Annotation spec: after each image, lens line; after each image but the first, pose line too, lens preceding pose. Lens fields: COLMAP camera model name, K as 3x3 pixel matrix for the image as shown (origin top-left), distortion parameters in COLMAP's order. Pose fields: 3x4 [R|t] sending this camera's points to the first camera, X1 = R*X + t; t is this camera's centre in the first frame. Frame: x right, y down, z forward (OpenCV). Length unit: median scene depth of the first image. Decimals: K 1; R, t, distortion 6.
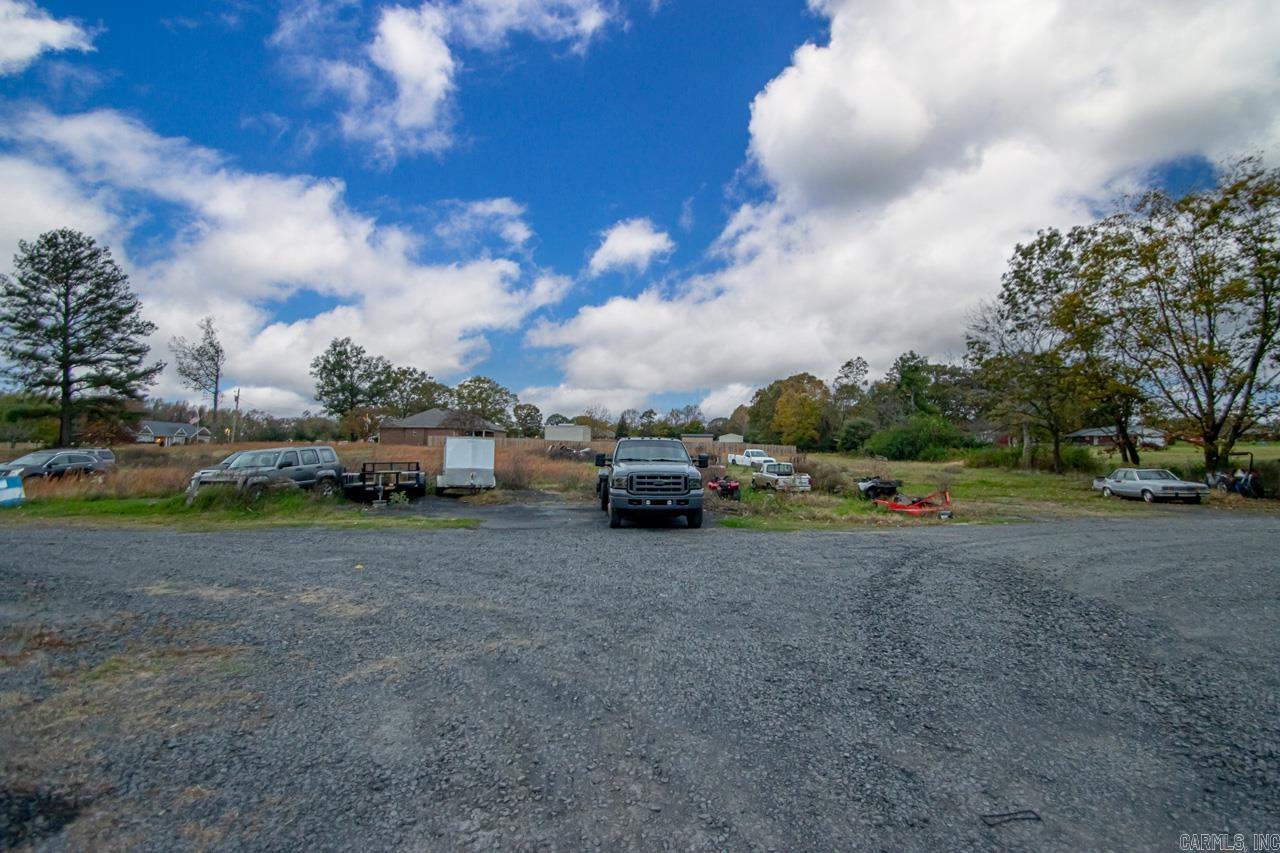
lens RADIAL K [[591.6, 0, 650.8], [0, 591.6, 425.2], [0, 0, 1]] dist [0.017355, -0.019589]
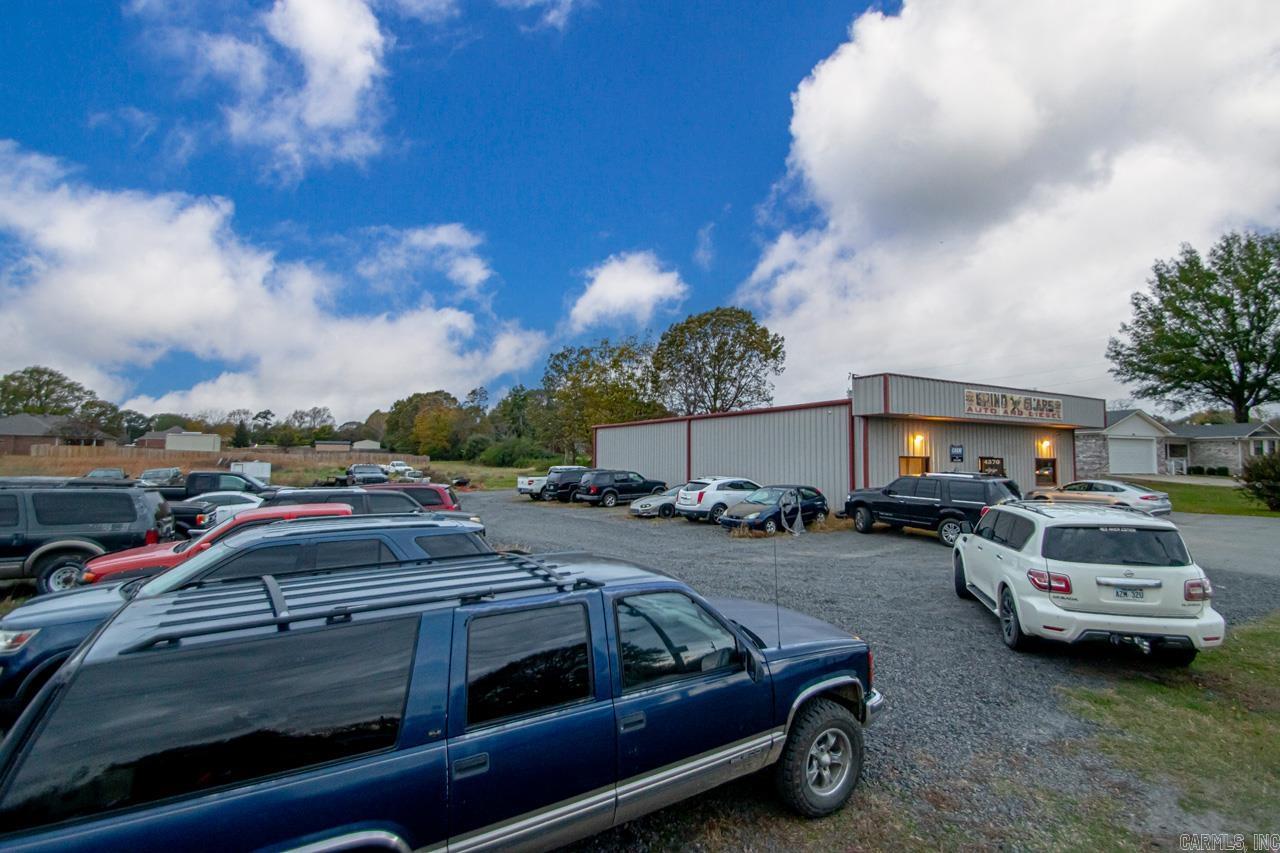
lens RADIAL K [[591.6, 0, 650.8], [0, 591.6, 425.2], [0, 0, 1]] dist [0.017355, -0.019589]
pose [[0.831061, 0.028251, 0.555463, -0.051800], [-0.025081, 0.999597, -0.013315, -0.018736], [-0.555615, -0.002867, 0.831435, -0.238933]]
